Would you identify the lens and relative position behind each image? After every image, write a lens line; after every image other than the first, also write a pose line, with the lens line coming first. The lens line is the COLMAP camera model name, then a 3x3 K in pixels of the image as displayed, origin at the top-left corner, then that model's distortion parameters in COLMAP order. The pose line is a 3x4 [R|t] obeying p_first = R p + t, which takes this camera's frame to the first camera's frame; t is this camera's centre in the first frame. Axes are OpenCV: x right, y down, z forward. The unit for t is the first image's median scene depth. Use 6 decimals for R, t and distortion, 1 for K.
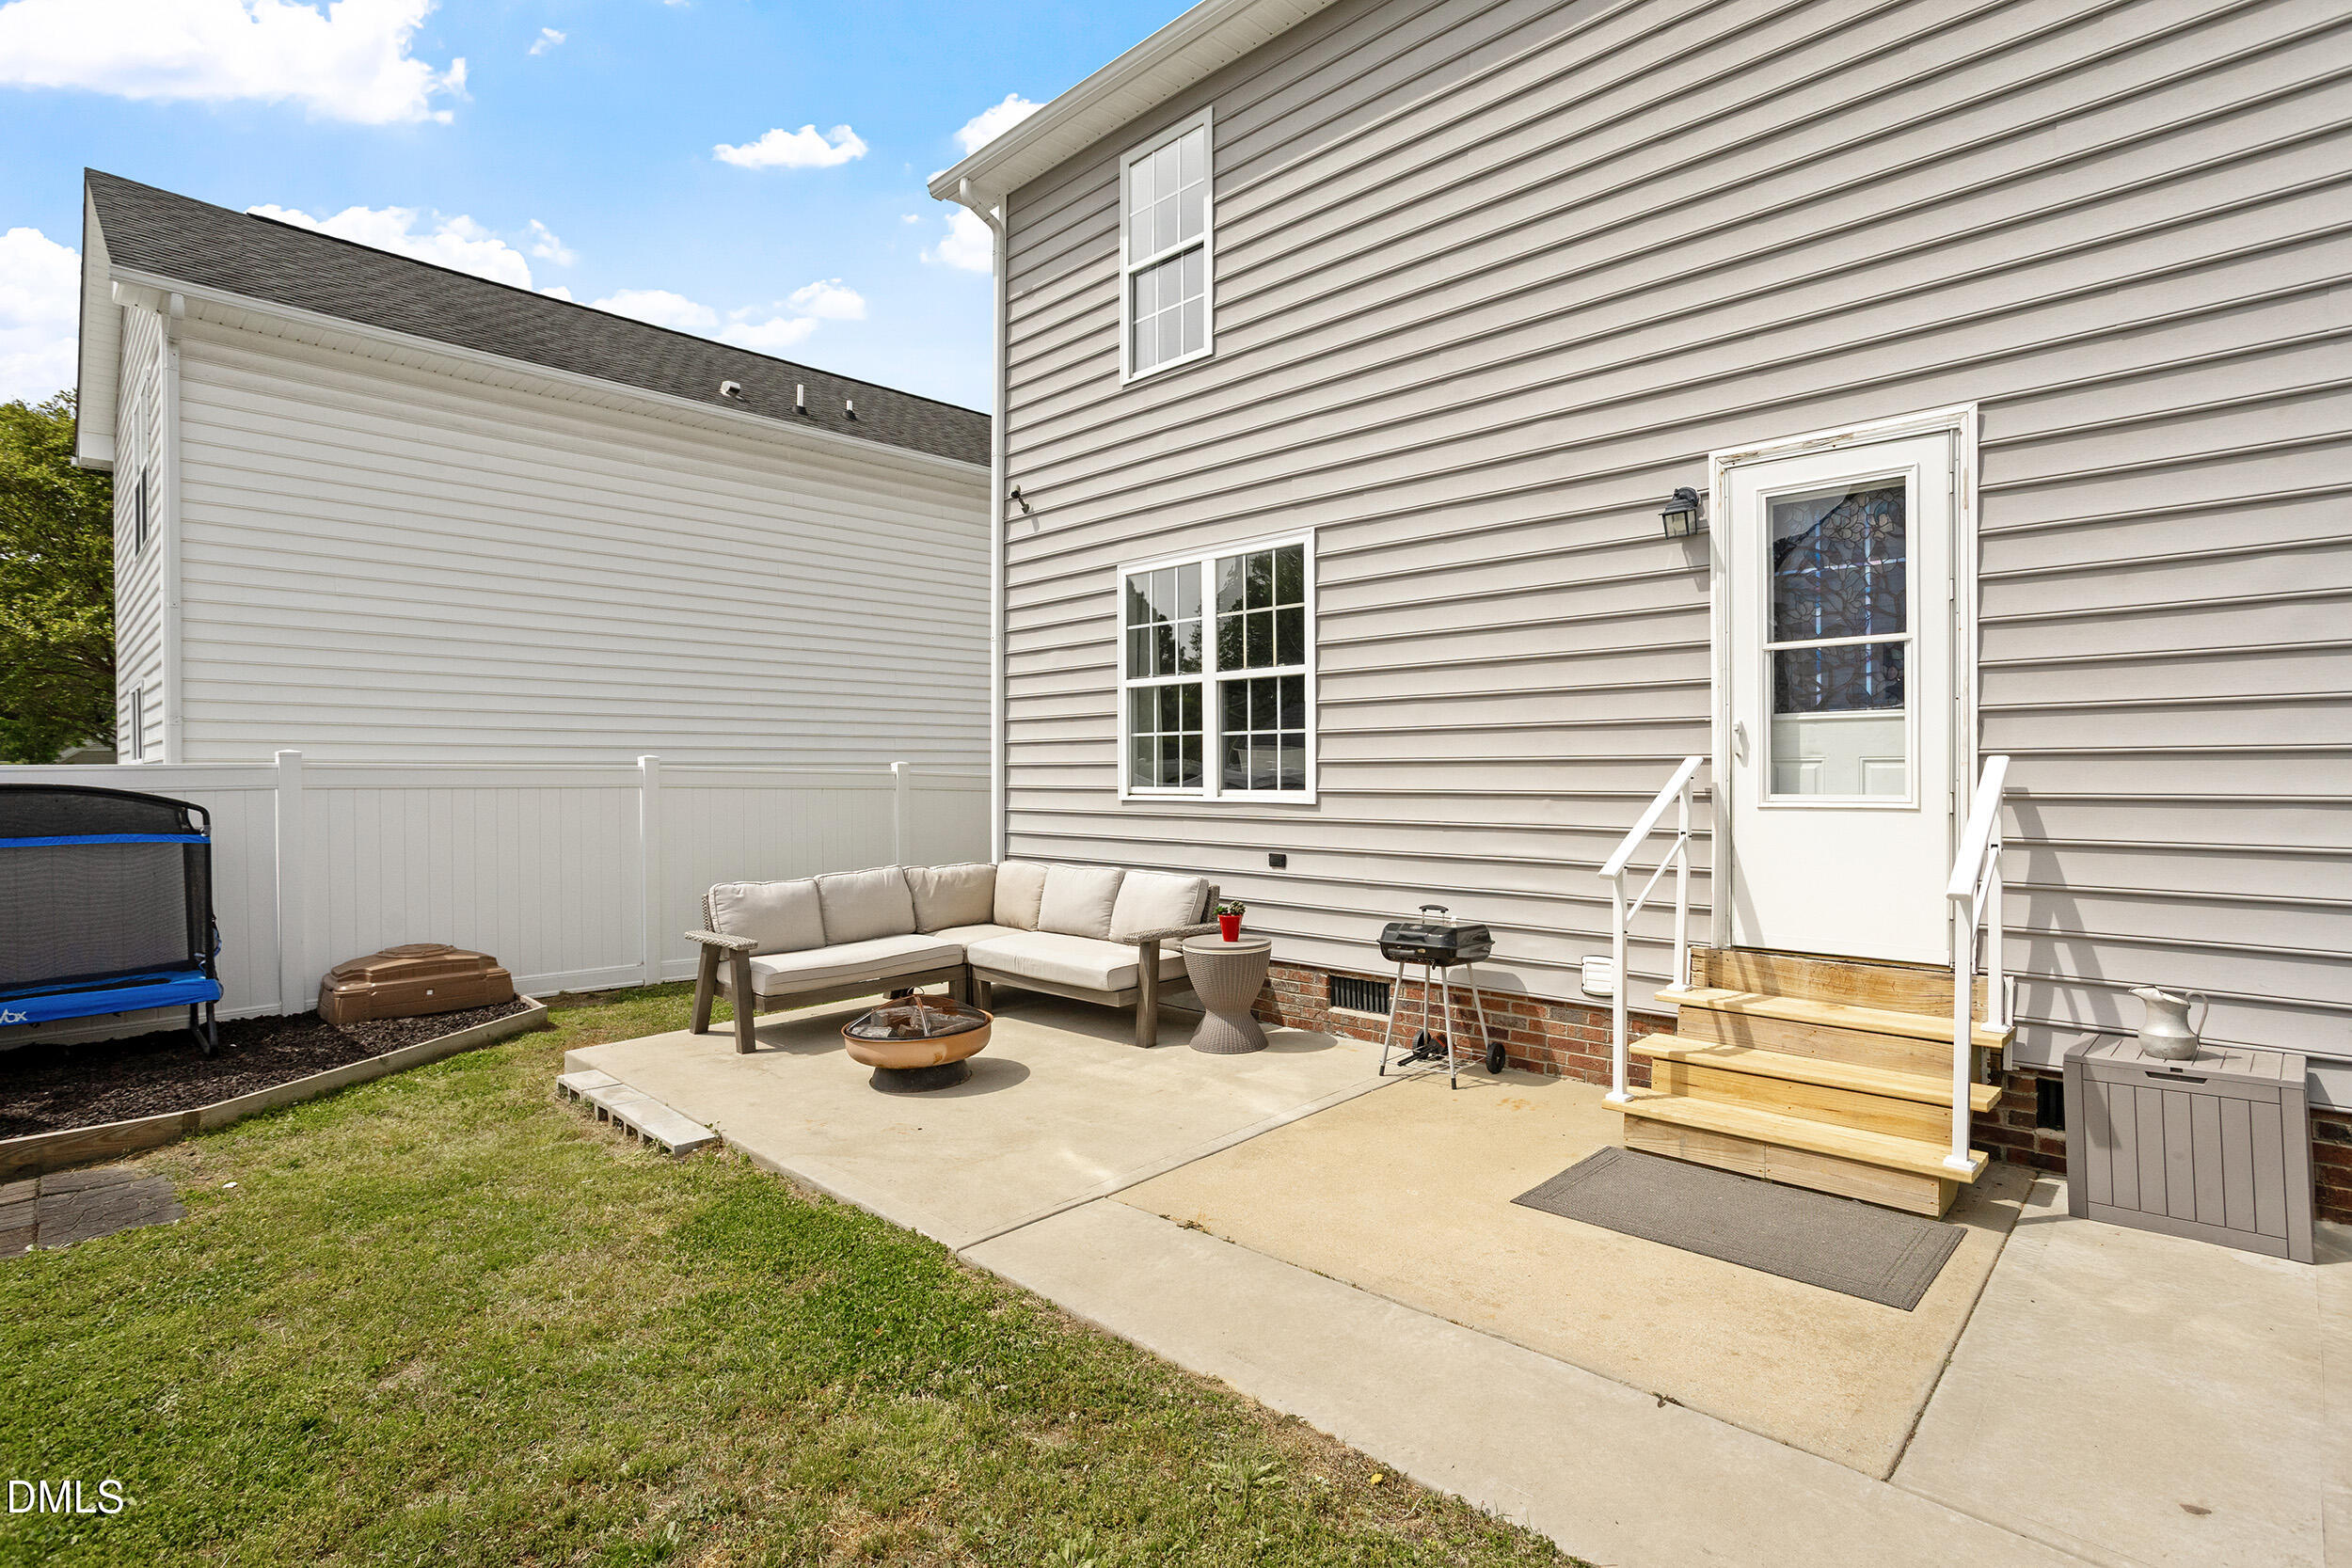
lens RADIAL K [[1138.9, 0, 1187.8], [0, 1138.9, 759.1], [0, 0, 1]] dist [-0.027641, 0.006917]
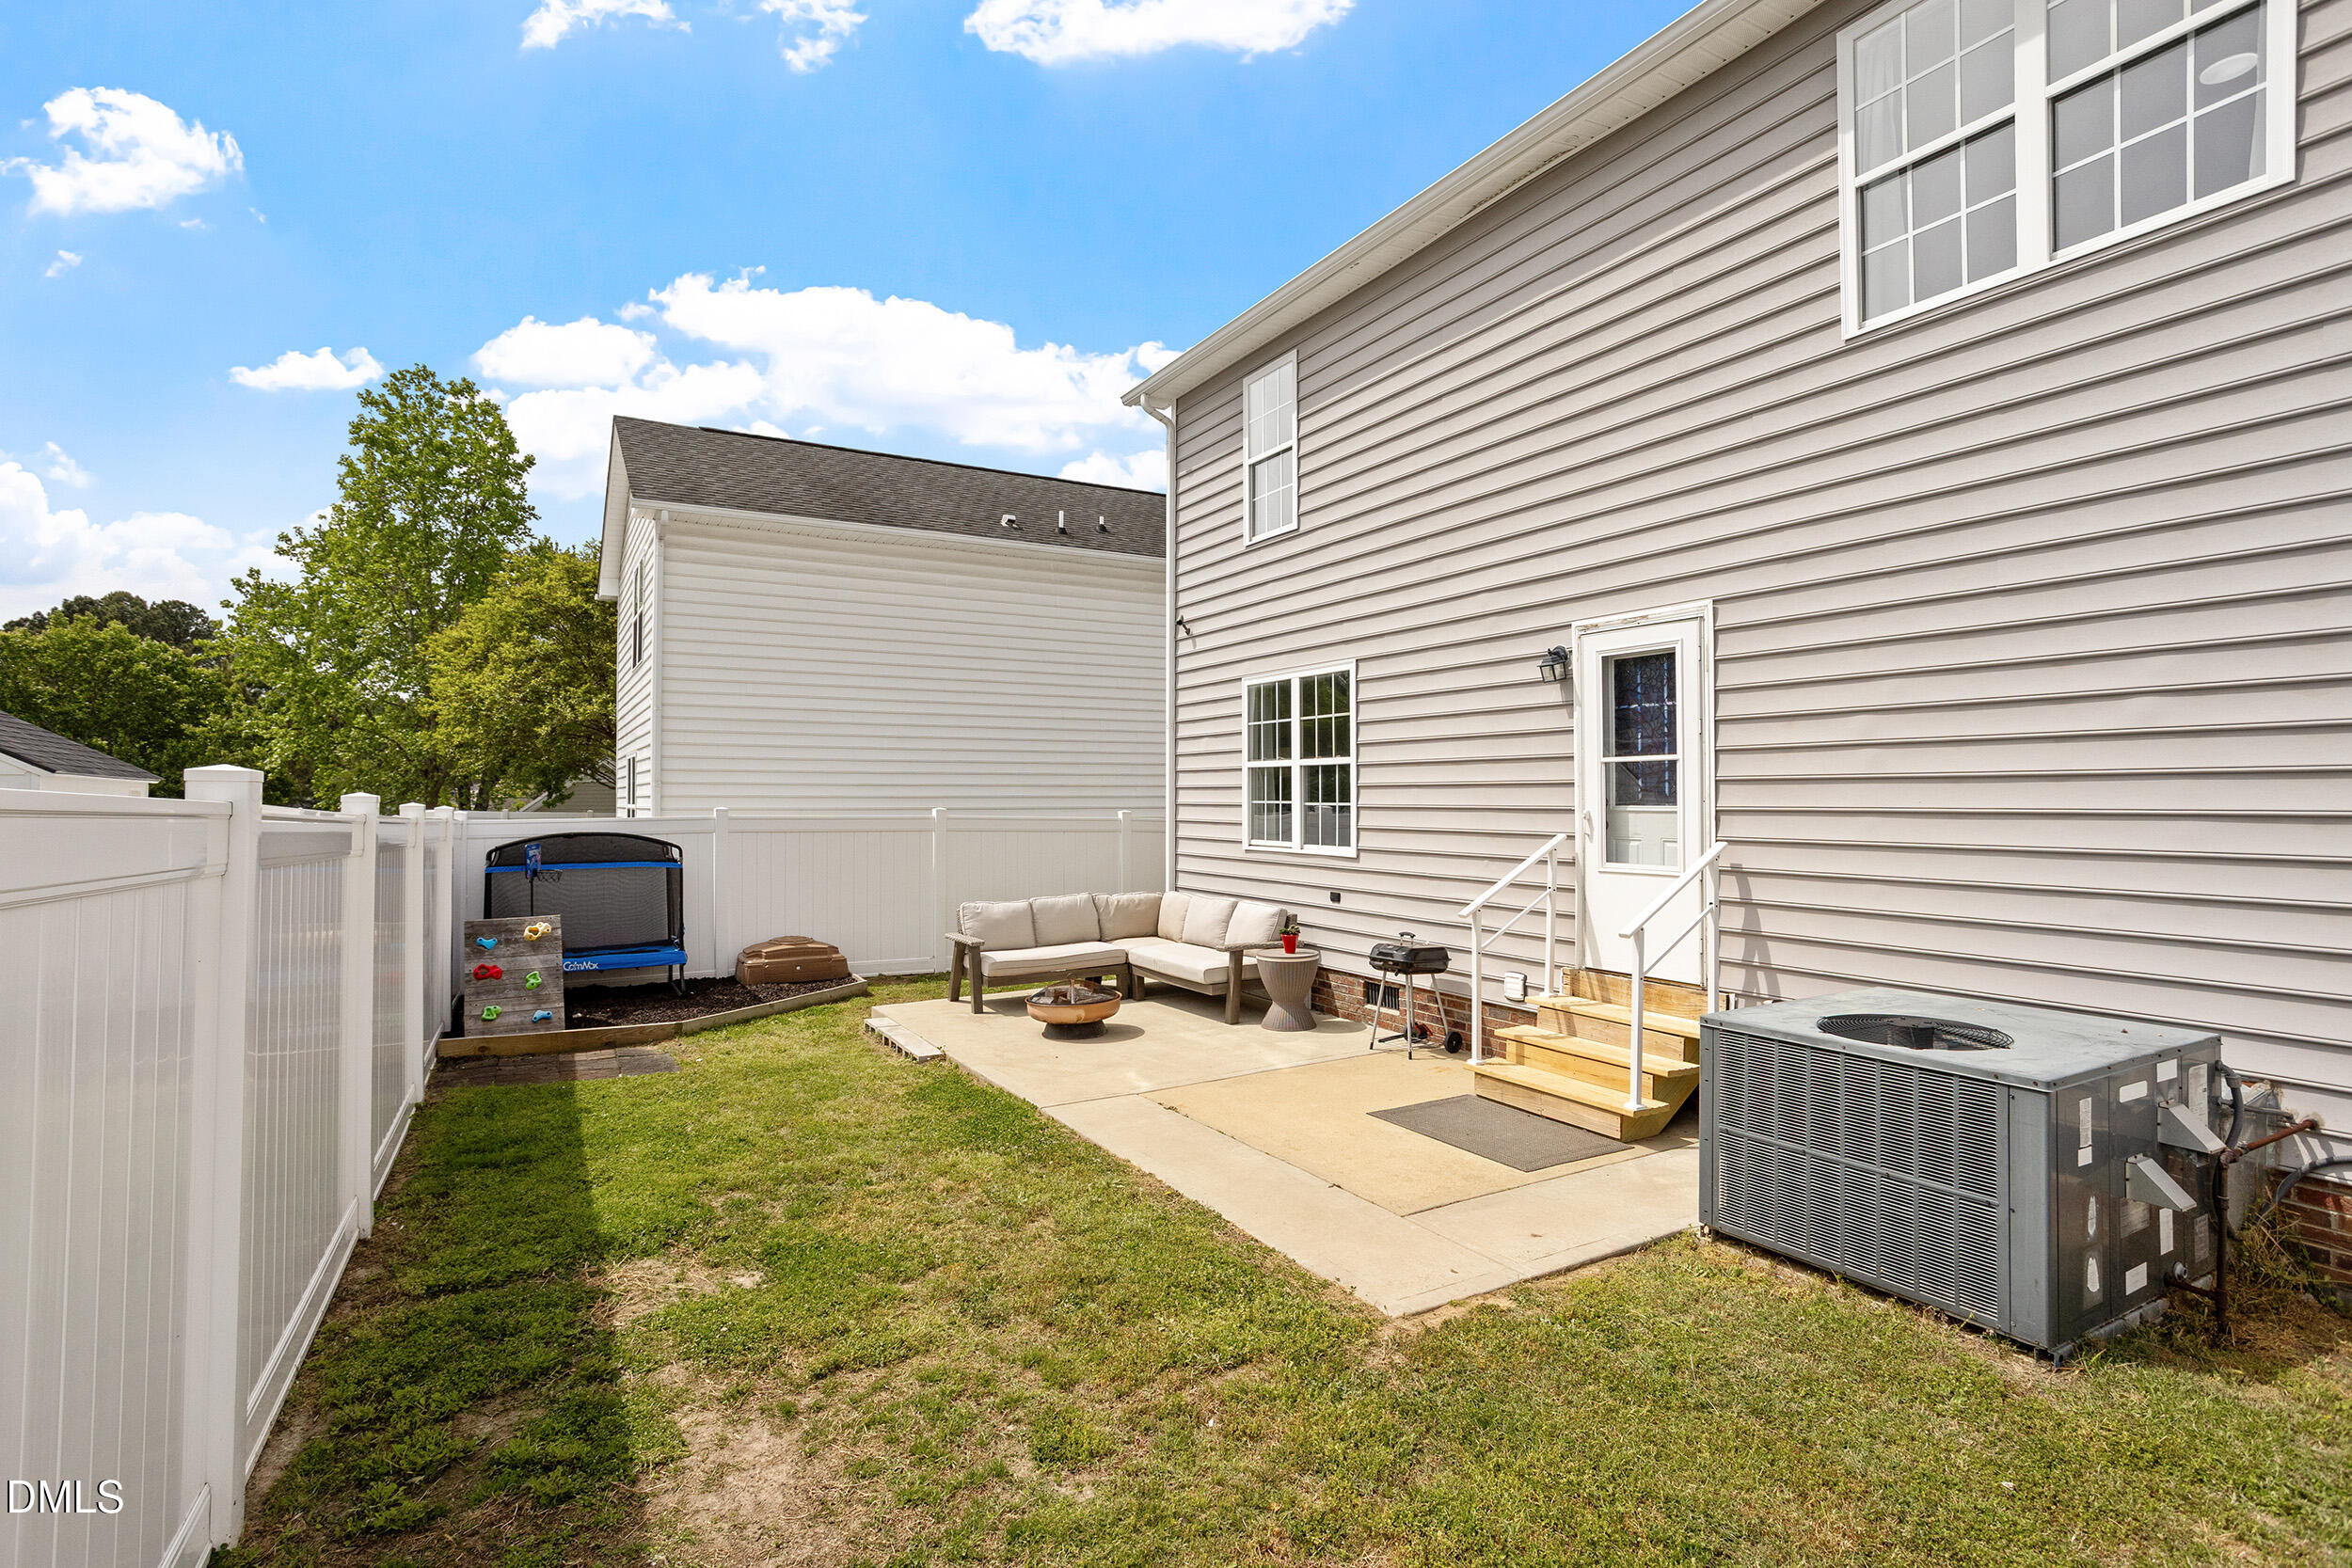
lens RADIAL K [[1138.9, 0, 1180.6], [0, 1138.9, 766.0], [0, 0, 1]] dist [-0.027641, 0.006917]
pose [[0.960045, -0.003938, -0.279817, 0.297903], [0.000138, 0.999908, -0.013600, -0.053618], [0.279845, 0.013018, 0.959957, -0.400726]]
